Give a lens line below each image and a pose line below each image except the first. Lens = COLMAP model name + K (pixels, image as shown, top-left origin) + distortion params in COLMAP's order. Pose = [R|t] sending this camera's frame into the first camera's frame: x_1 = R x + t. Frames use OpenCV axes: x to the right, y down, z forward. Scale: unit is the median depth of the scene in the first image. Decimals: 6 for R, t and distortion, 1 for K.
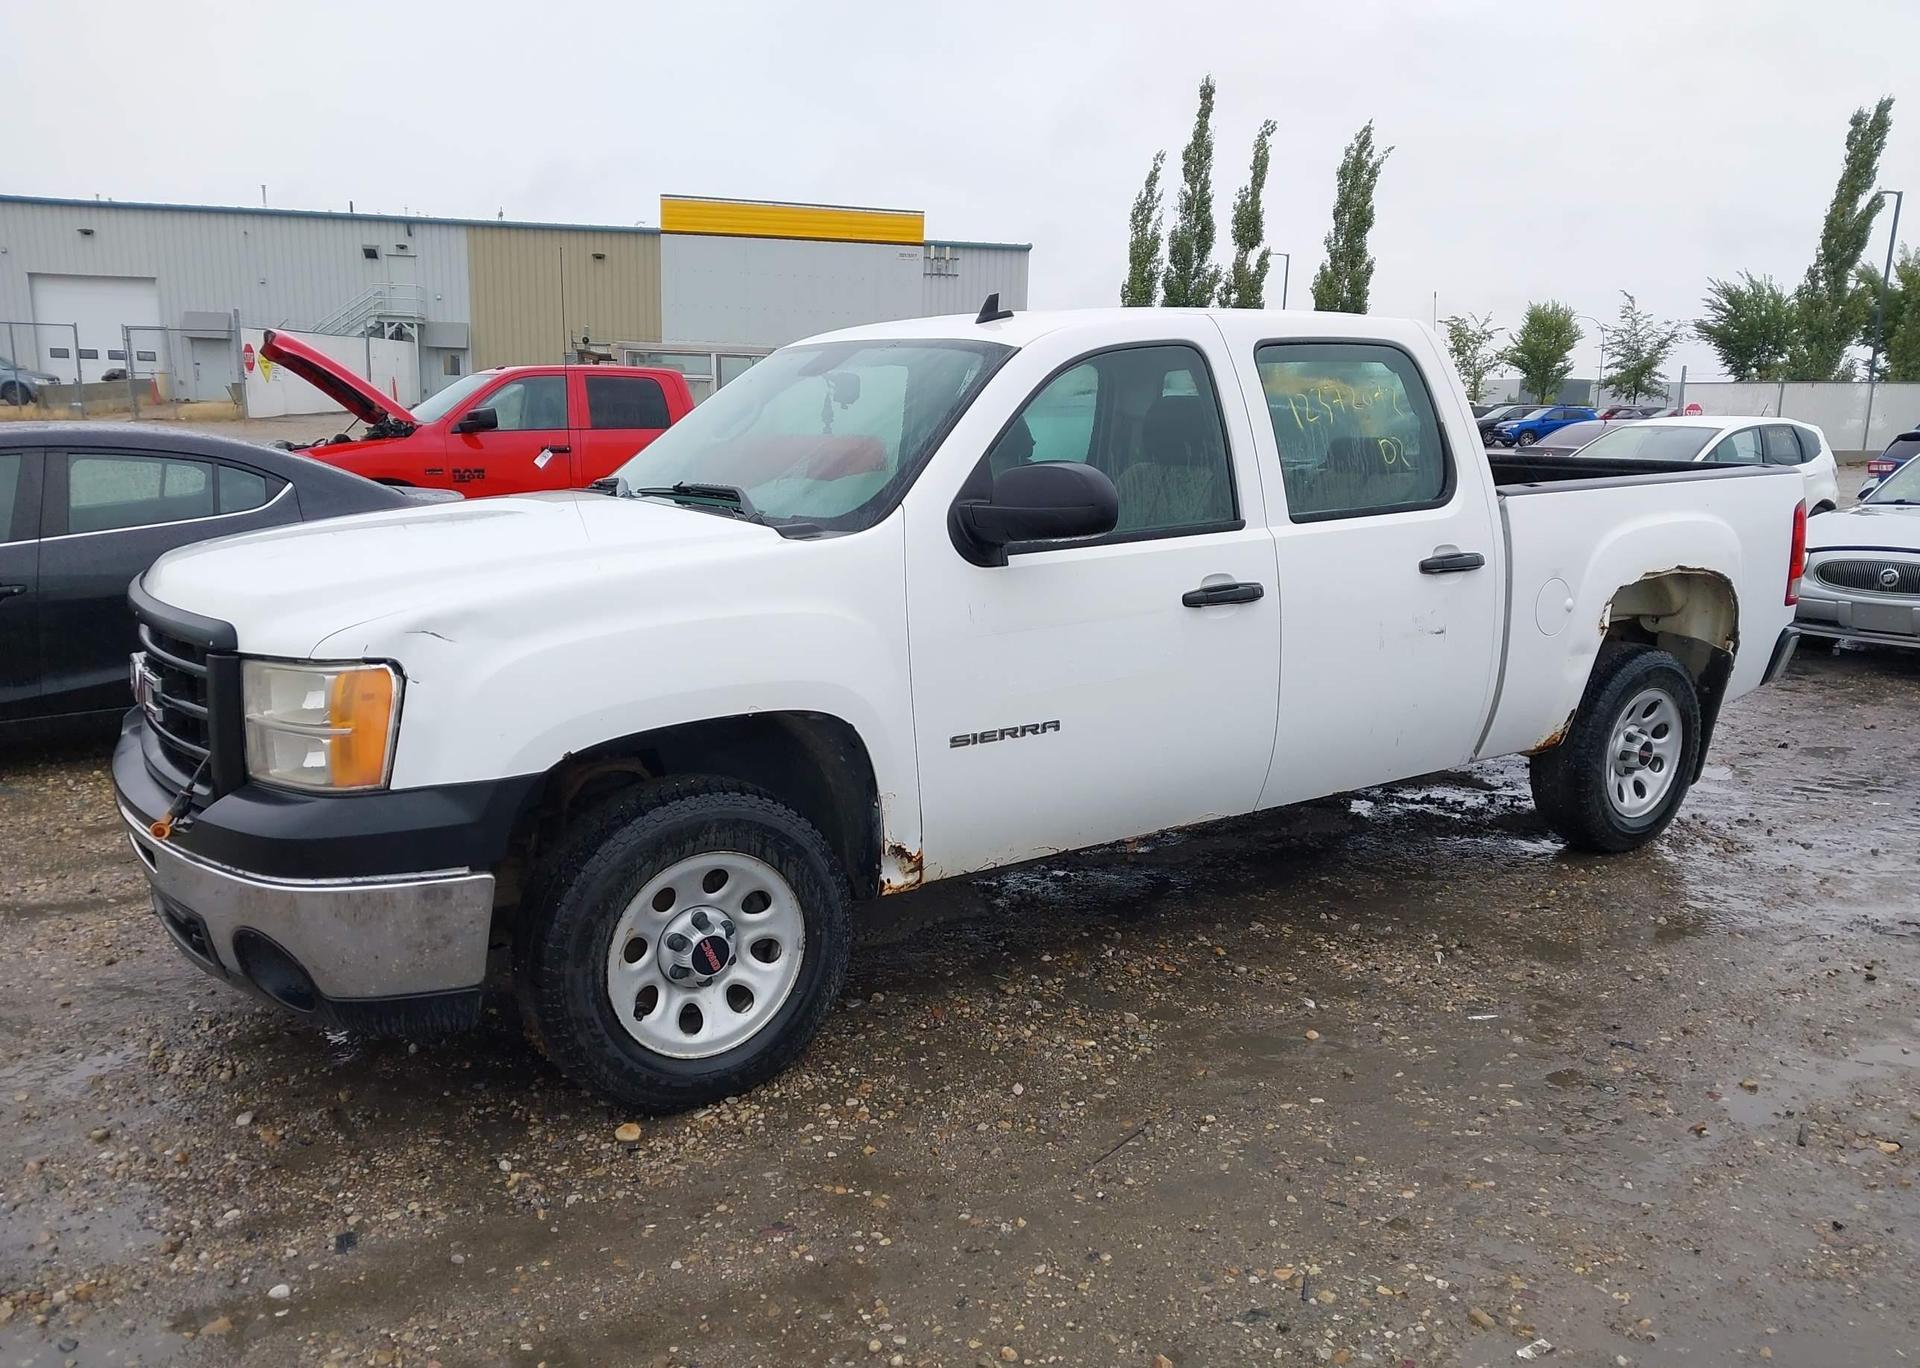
lens RADIAL K [[1521.6, 0, 960.0], [0, 1521.6, 684.0], [0, 0, 1]] dist [0.127003, -0.166928]
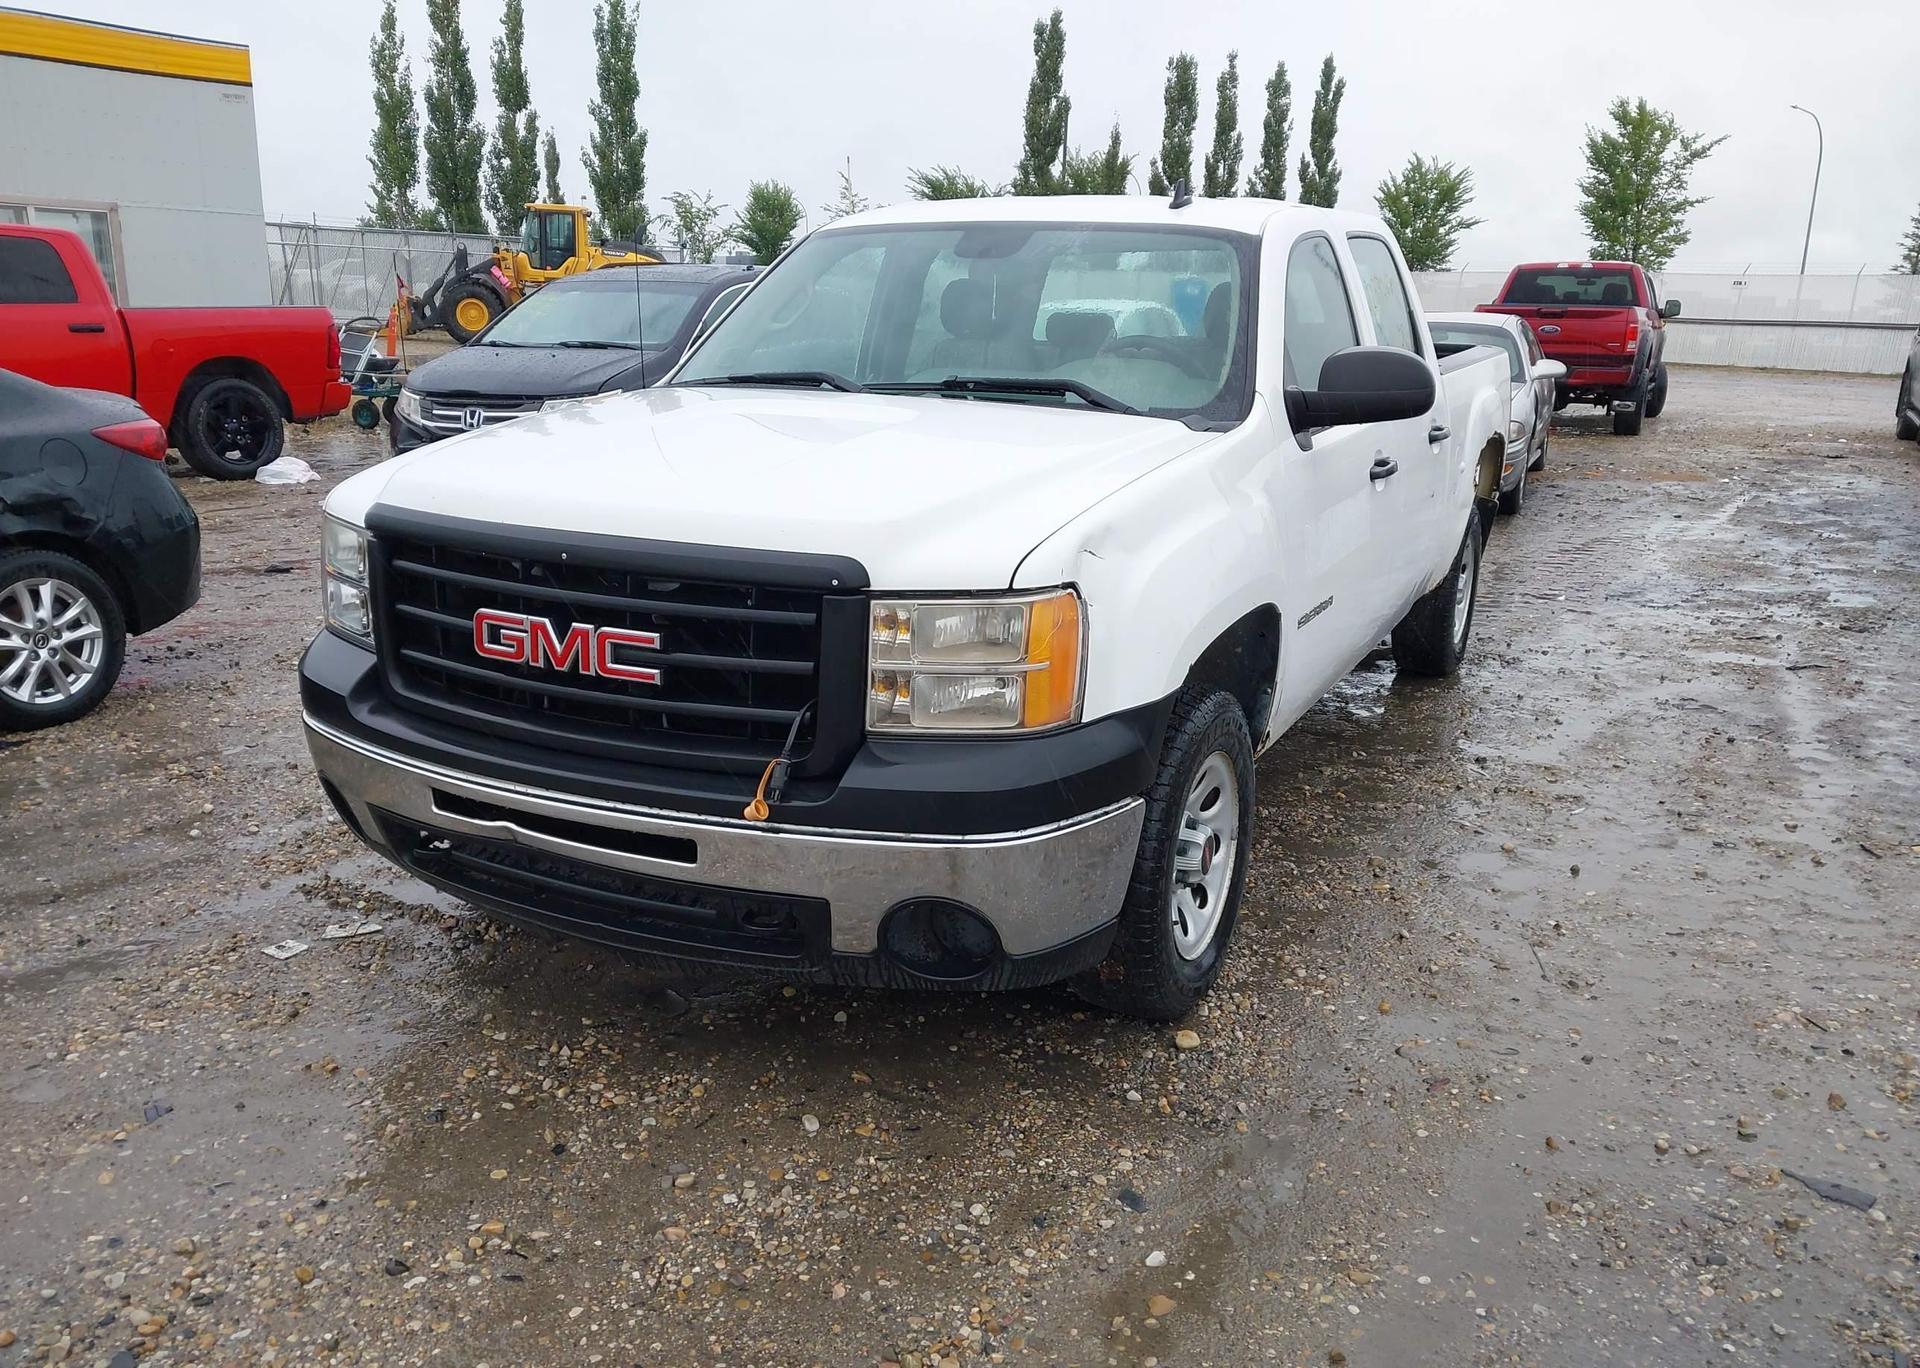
lens RADIAL K [[1541.5, 0, 985.0], [0, 1541.5, 678.7], [0, 0, 1]] dist [0.002950, 0.090455]
pose [[0.871242, -0.117997, 0.476460, -0.055489], [0.082306, 0.992051, 0.095184, -0.003341], [-0.483904, -0.043713, 0.874029, 0.013445]]
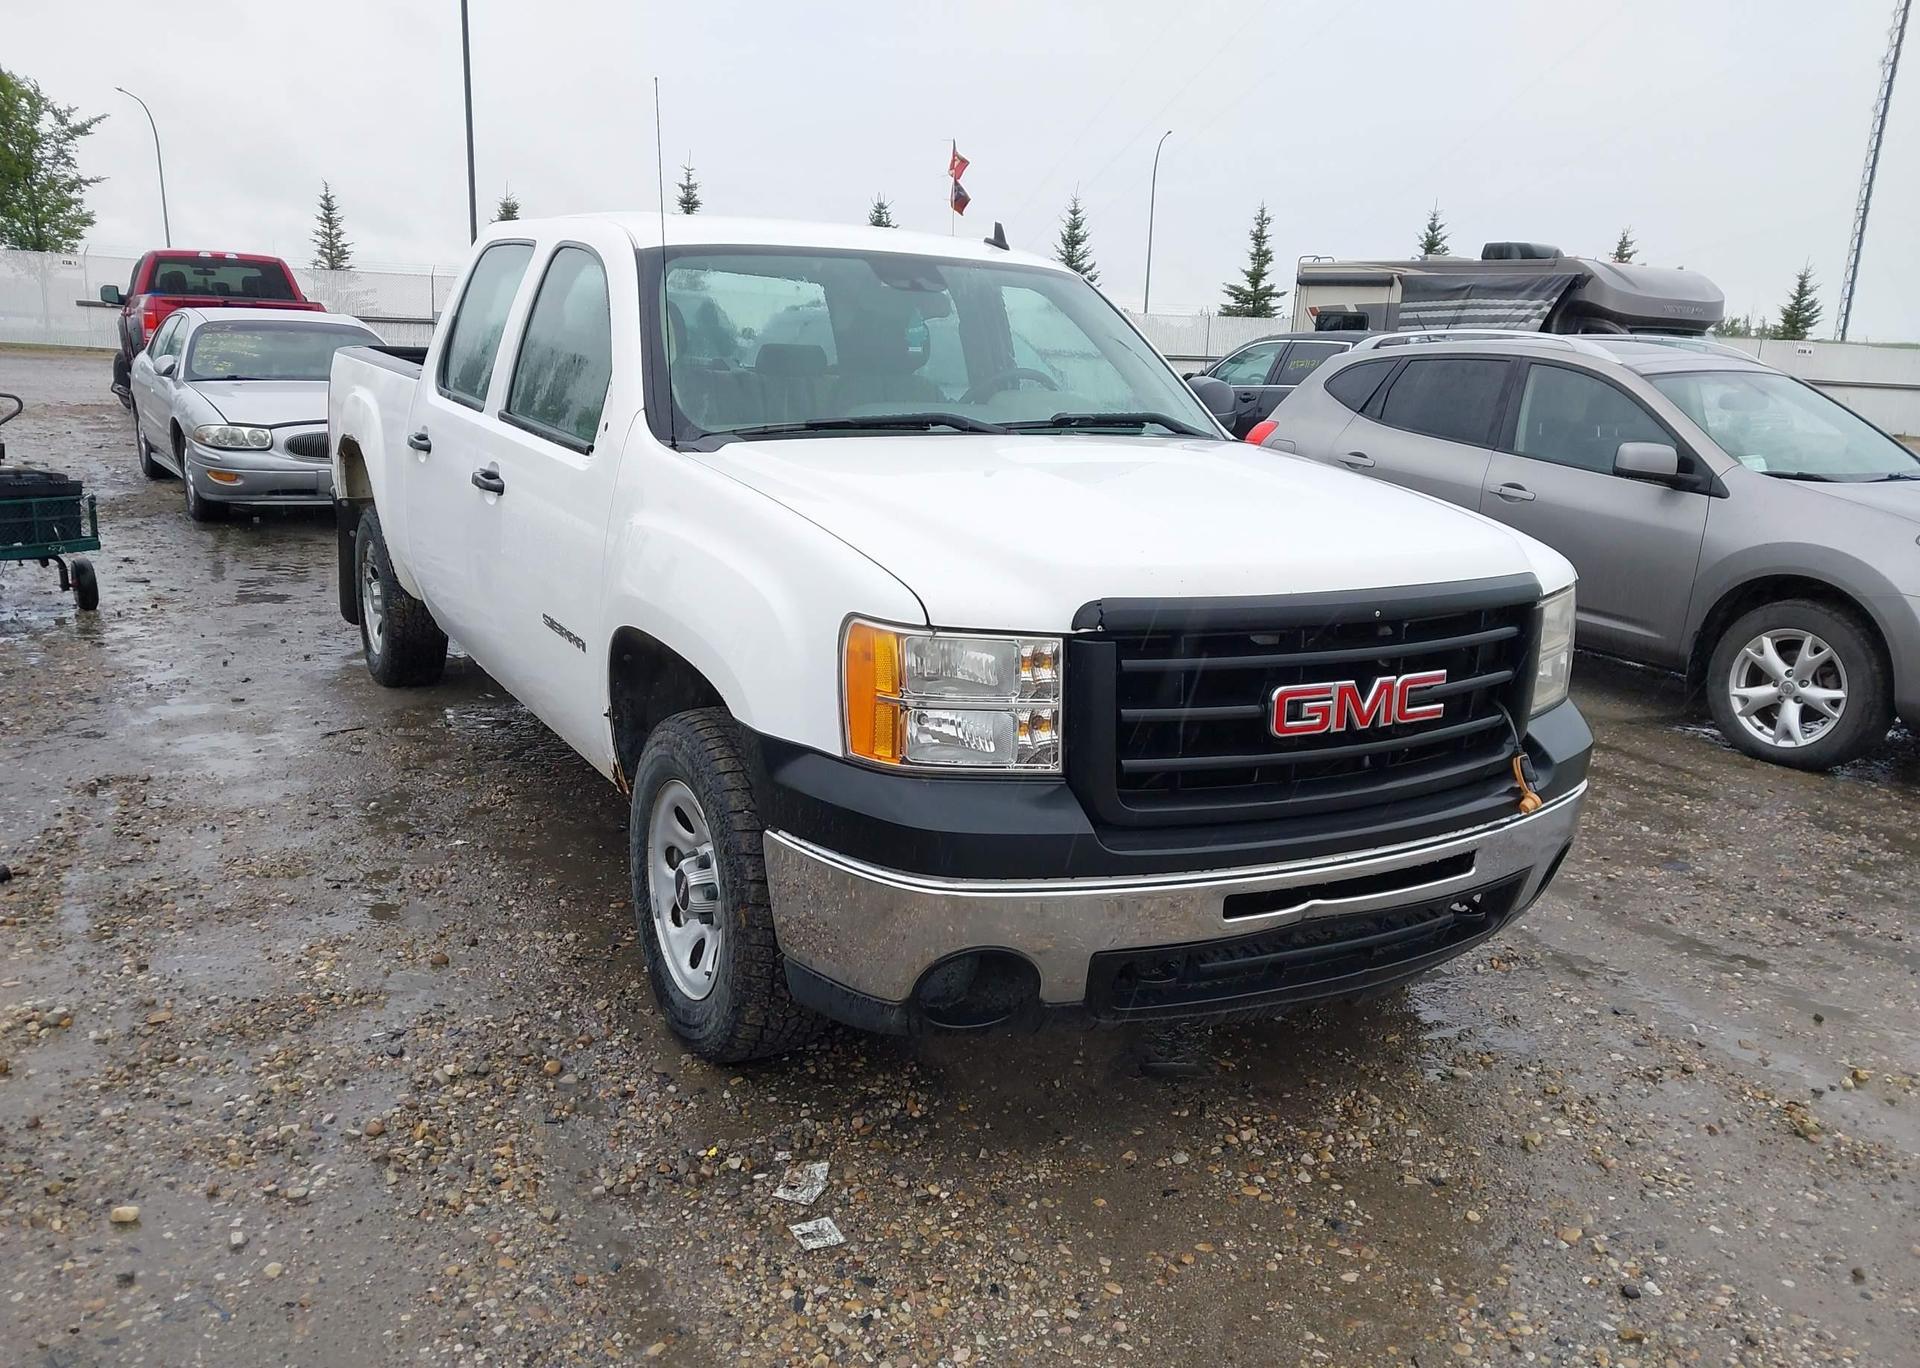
lens RADIAL K [[1520.3, 0, 960.0], [0, 1520.3, 684.0], [0, 0, 1]] dist [0.070724, 0.000371]
pose [[0.107385, -0.241271, 0.964498, -0.101465], [0.151163, 0.962792, 0.224014, -0.017156], [-0.982659, 0.121741, 0.139860, 0.083333]]
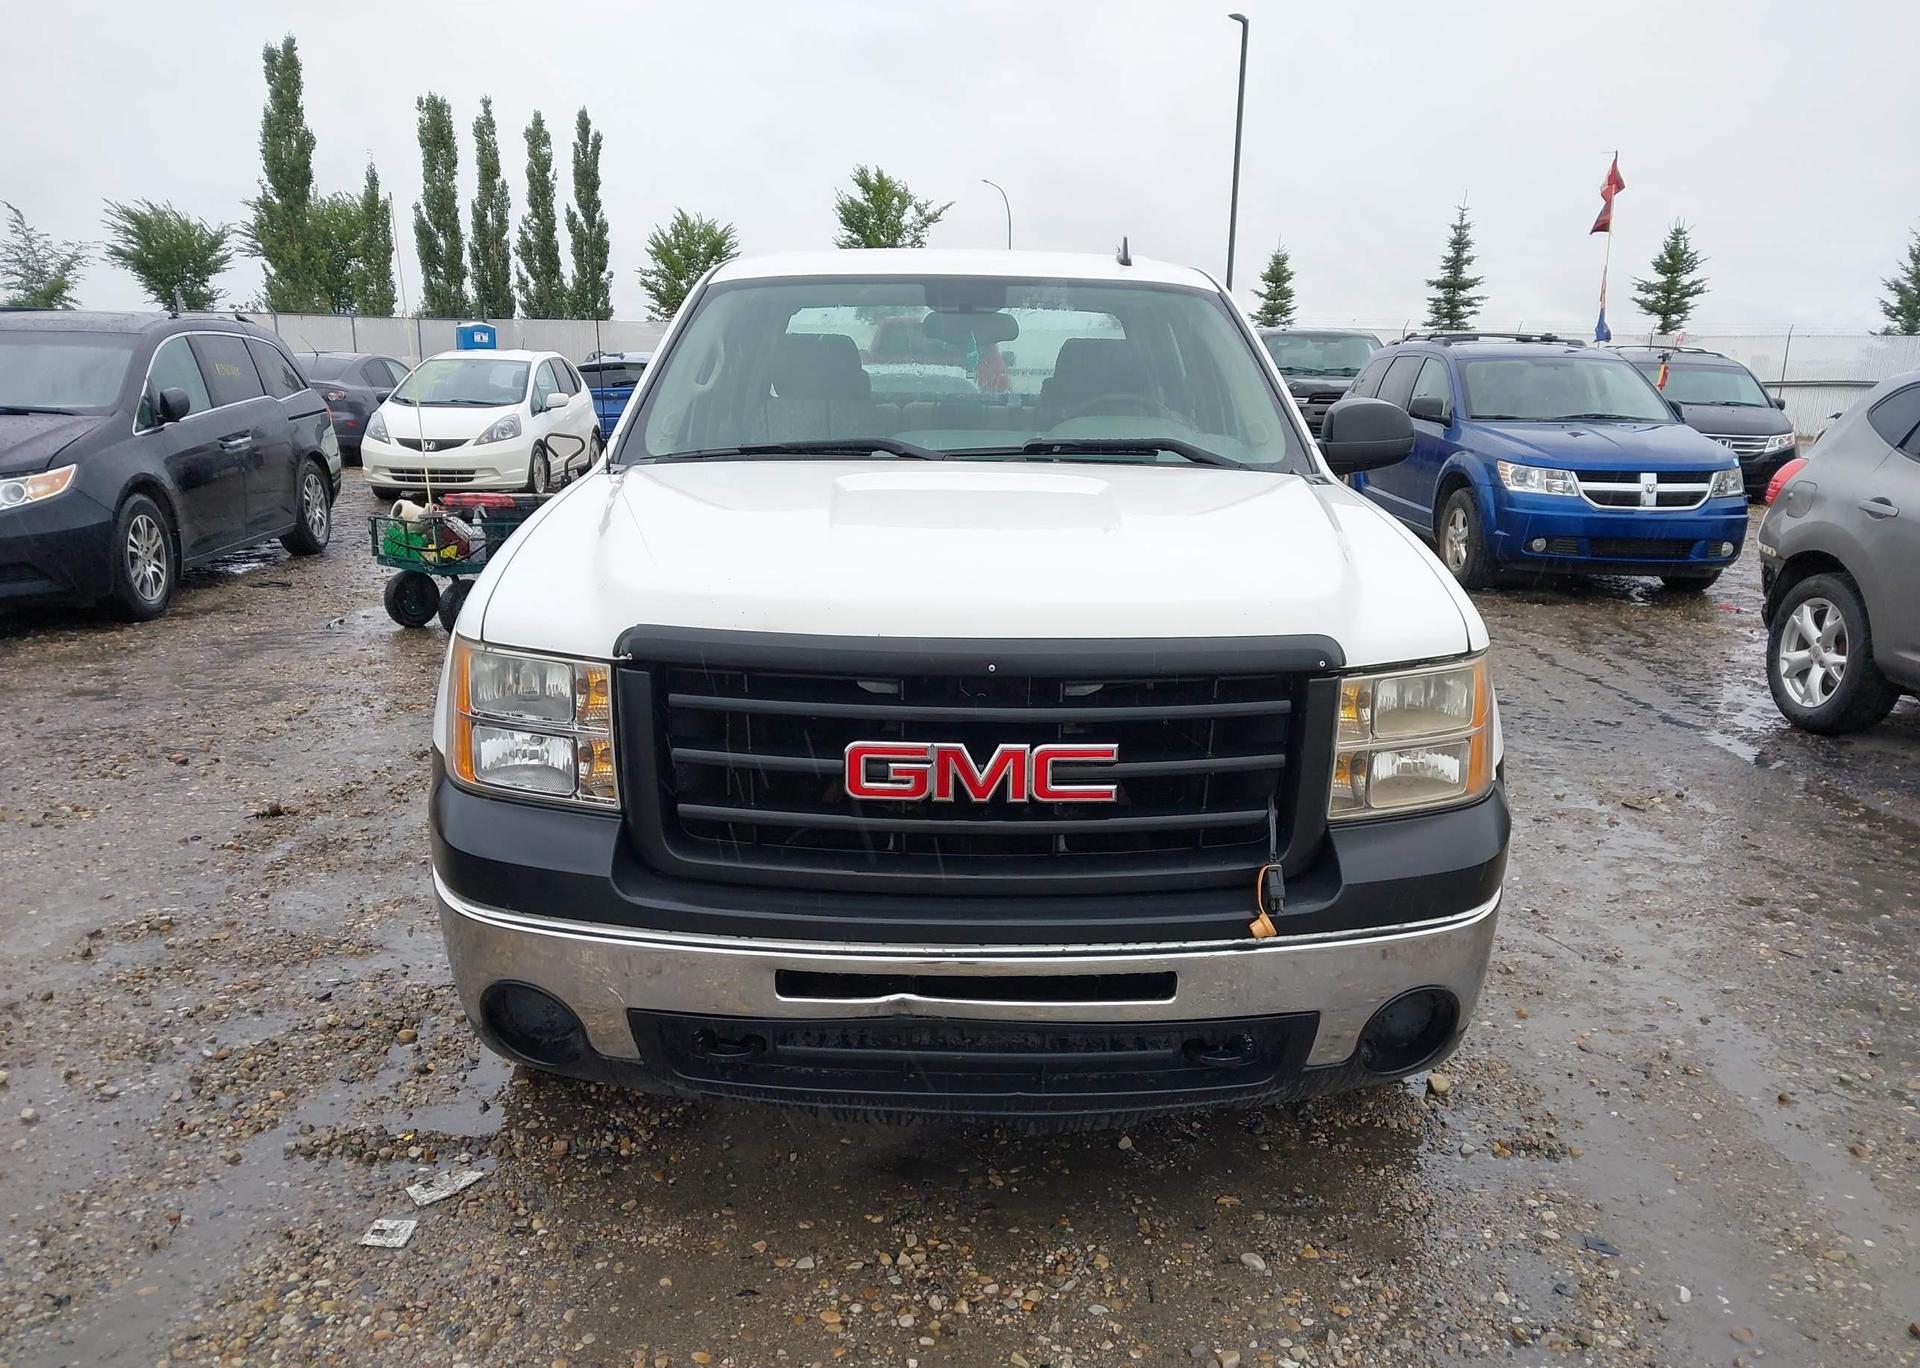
lens RADIAL K [[1541.5, 0, 985.0], [0, 1541.5, 678.7], [0, 0, 1]] dist [0.002950, 0.090455]
pose [[0.556296, -0.181928, 0.810825, -0.082249], [0.148550, 0.981795, 0.118372, -0.009432], [-0.817599, 0.054598, 0.573194, 0.045868]]
